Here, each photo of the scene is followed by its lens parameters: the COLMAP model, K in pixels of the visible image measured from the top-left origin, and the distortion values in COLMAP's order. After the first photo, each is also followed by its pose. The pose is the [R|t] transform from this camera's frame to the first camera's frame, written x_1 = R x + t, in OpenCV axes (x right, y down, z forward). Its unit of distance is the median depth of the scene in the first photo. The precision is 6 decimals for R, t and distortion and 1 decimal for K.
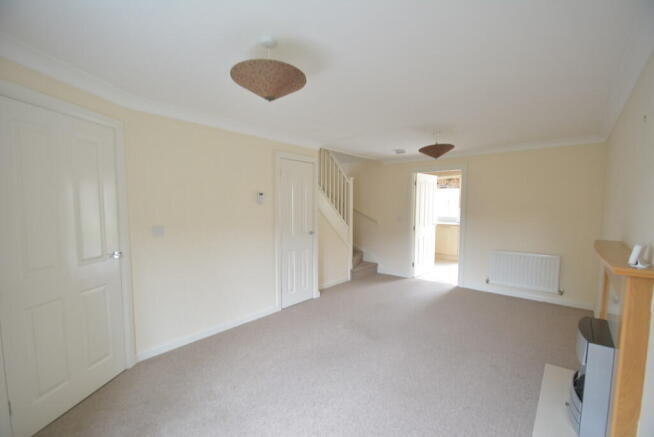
lens RADIAL K [[289.4, 0, 326.5], [0, 289.4, 227.6], [0, 0, 1]] dist [-0.000566, -0.000010]
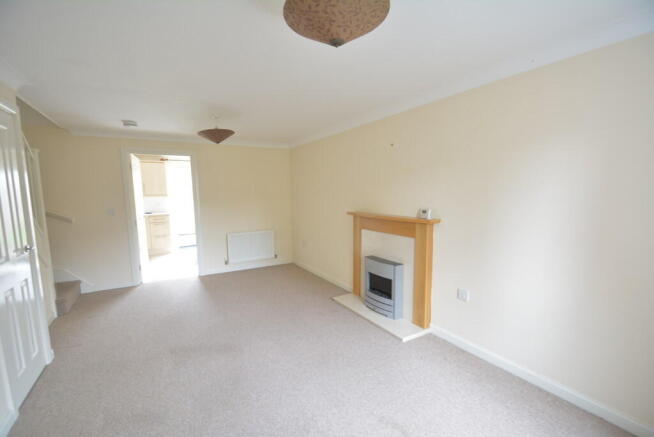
lens RADIAL K [[289.4, 0, 326.5], [0, 289.4, 227.6], [0, 0, 1]] dist [-0.000566, -0.000010]
pose [[0.317215, -0.122554, 0.940402, -0.343926], [0.085992, 0.991247, 0.100173, -0.023207], [-0.944447, 0.049090, 0.324977, 0.286494]]
